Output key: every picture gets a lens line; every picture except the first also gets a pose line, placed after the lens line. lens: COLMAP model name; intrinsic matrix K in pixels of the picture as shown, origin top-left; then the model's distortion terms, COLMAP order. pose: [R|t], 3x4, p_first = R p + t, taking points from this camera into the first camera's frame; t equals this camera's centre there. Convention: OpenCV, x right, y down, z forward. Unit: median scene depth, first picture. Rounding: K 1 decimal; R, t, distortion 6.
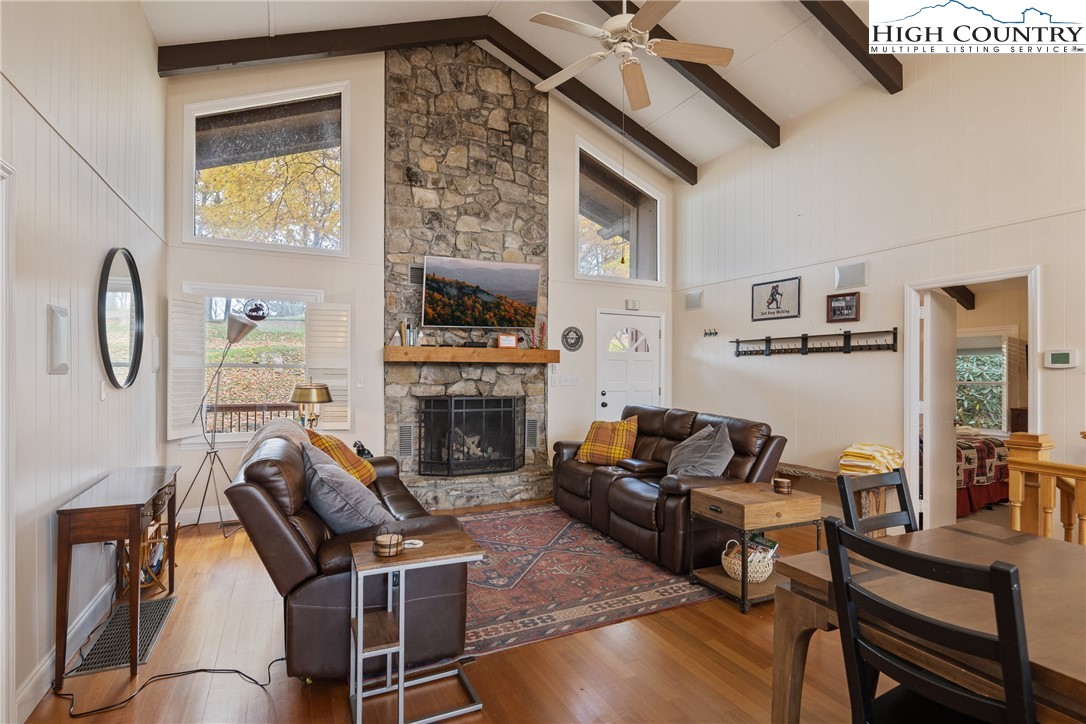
lens RADIAL K [[531.6, 0, 544.6], [0, 531.6, 371.2], [0, 0, 1]] dist [0.004593, -0.002973]
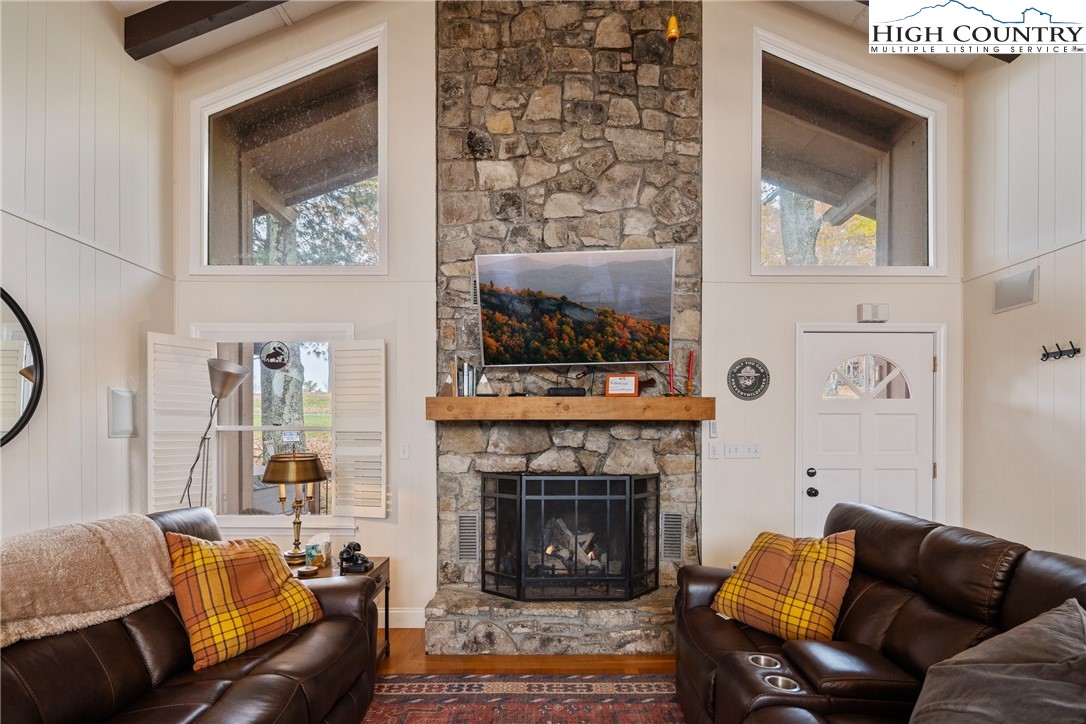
lens RADIAL K [[531.6, 0, 545.7], [0, 531.6, 436.0], [0, 0, 1]] dist [0.004593, -0.002973]
pose [[0.899868, -0.002100, -0.436157, 0.119535], [0.004195, 0.999984, 0.003842, -0.000830], [0.436141, -0.005287, 0.899863, 0.418638]]
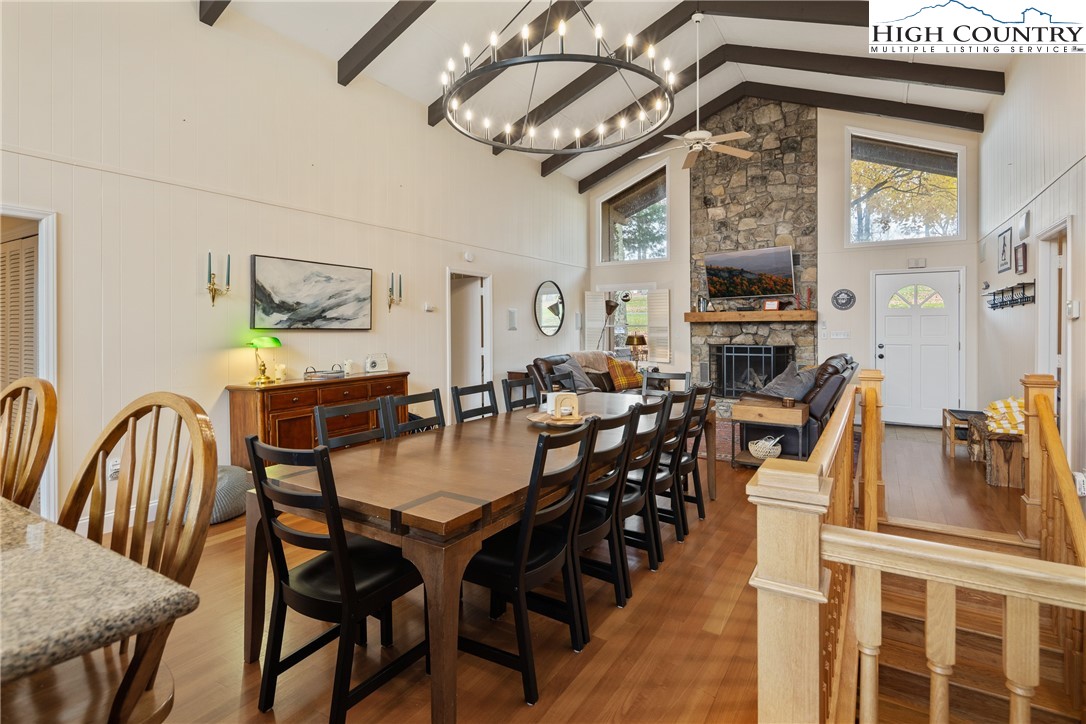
lens RADIAL K [[531.6, 0, 551.5], [0, 531.6, 330.7], [0, 0, 1]] dist [0.004593, -0.002973]
pose [[0.544144, -0.005292, -0.838975, 0.775890], [0.007673, 0.999970, -0.001331, 0.006179], [0.838957, -0.005713, 0.544168, -0.215663]]
